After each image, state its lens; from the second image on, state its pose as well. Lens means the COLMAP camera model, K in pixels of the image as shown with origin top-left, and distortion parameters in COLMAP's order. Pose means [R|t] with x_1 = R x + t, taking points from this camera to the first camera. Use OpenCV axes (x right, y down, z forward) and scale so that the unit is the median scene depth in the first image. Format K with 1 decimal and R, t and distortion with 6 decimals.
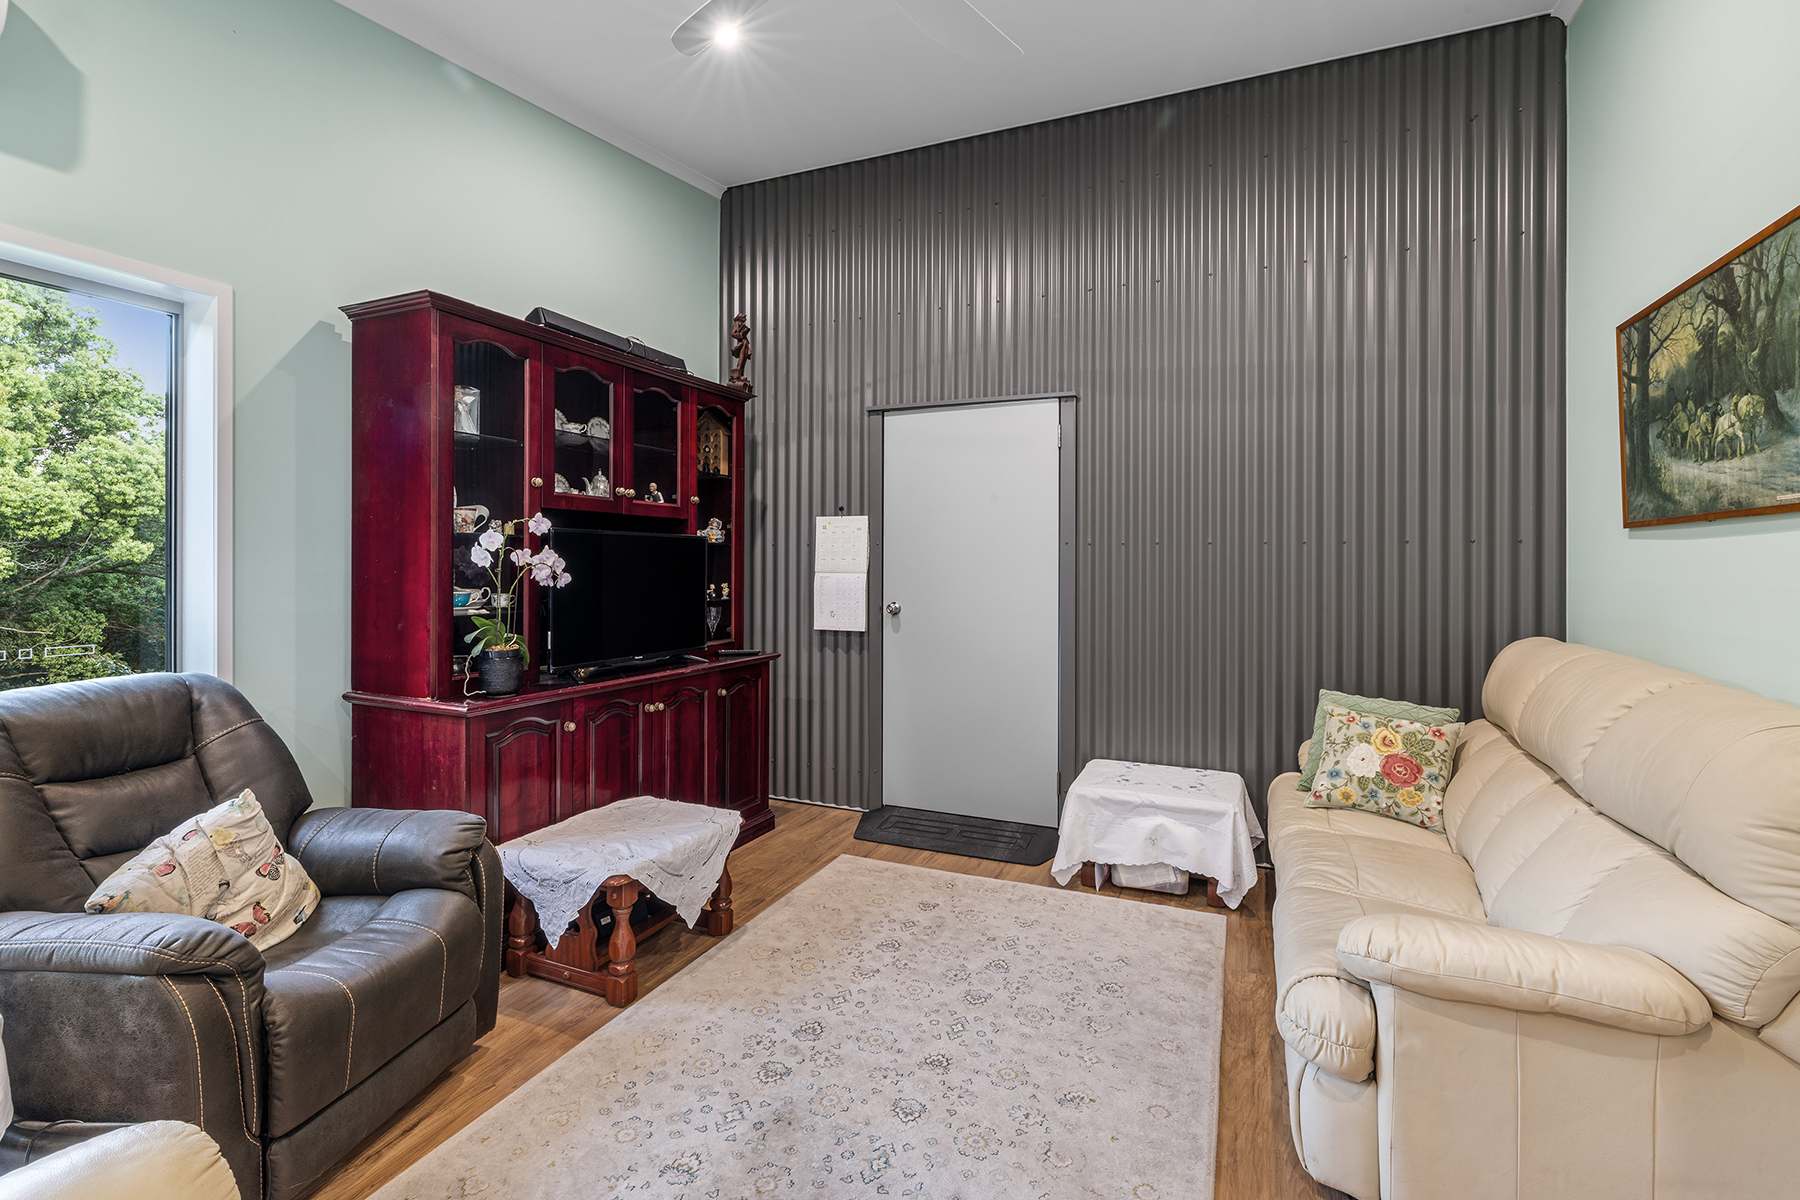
lens RADIAL K [[803.4, 0, 905.1], [0, 803.4, 561.6], [0, 0, 1]] dist [-0.000749, 0.000095]
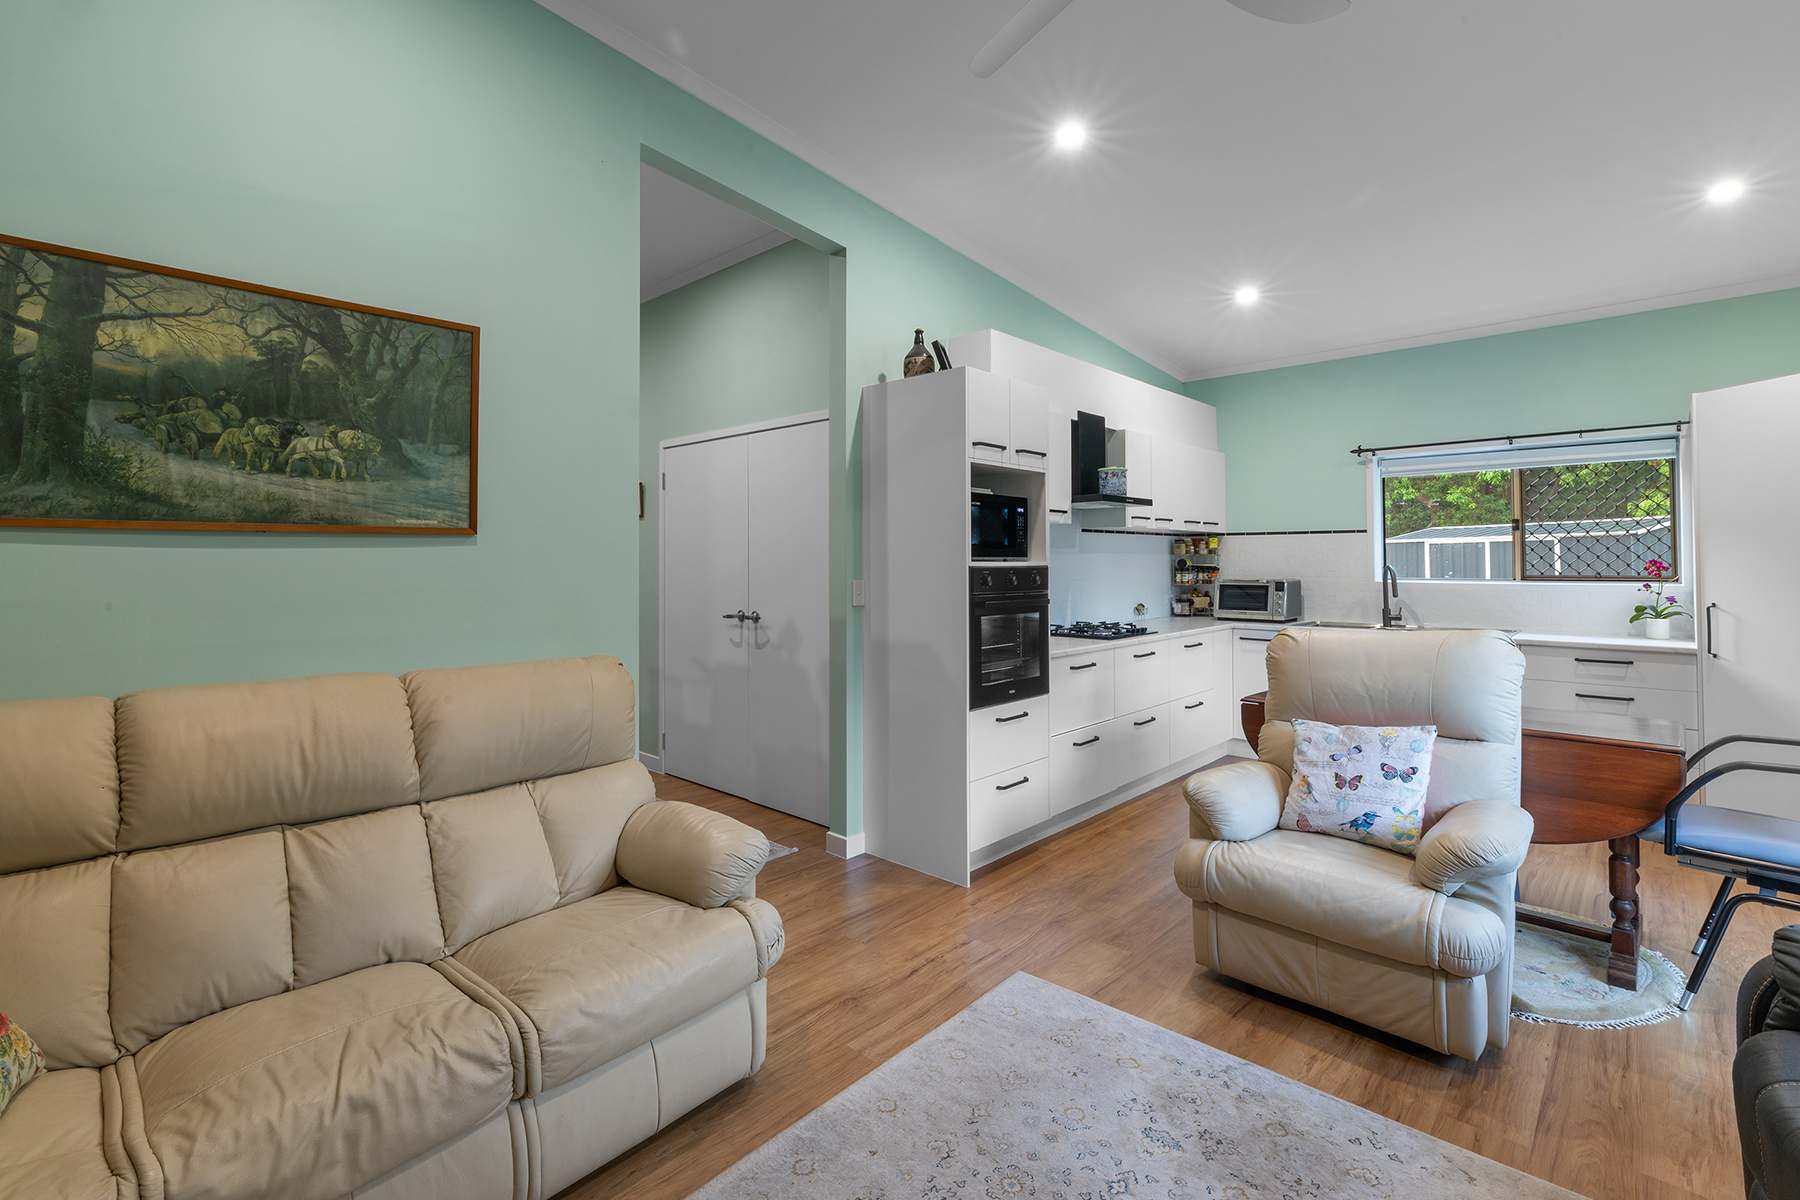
lens RADIAL K [[803.4, 0, 890.5], [0, 803.4, 546.2], [0, 0, 1]] dist [-0.000749, 0.000095]
pose [[-0.941342, 0.006798, 0.337387, -0.097837], [0.001806, 0.999884, -0.015106, -0.016847], [-0.337451, -0.013611, -0.941245, 1.869028]]
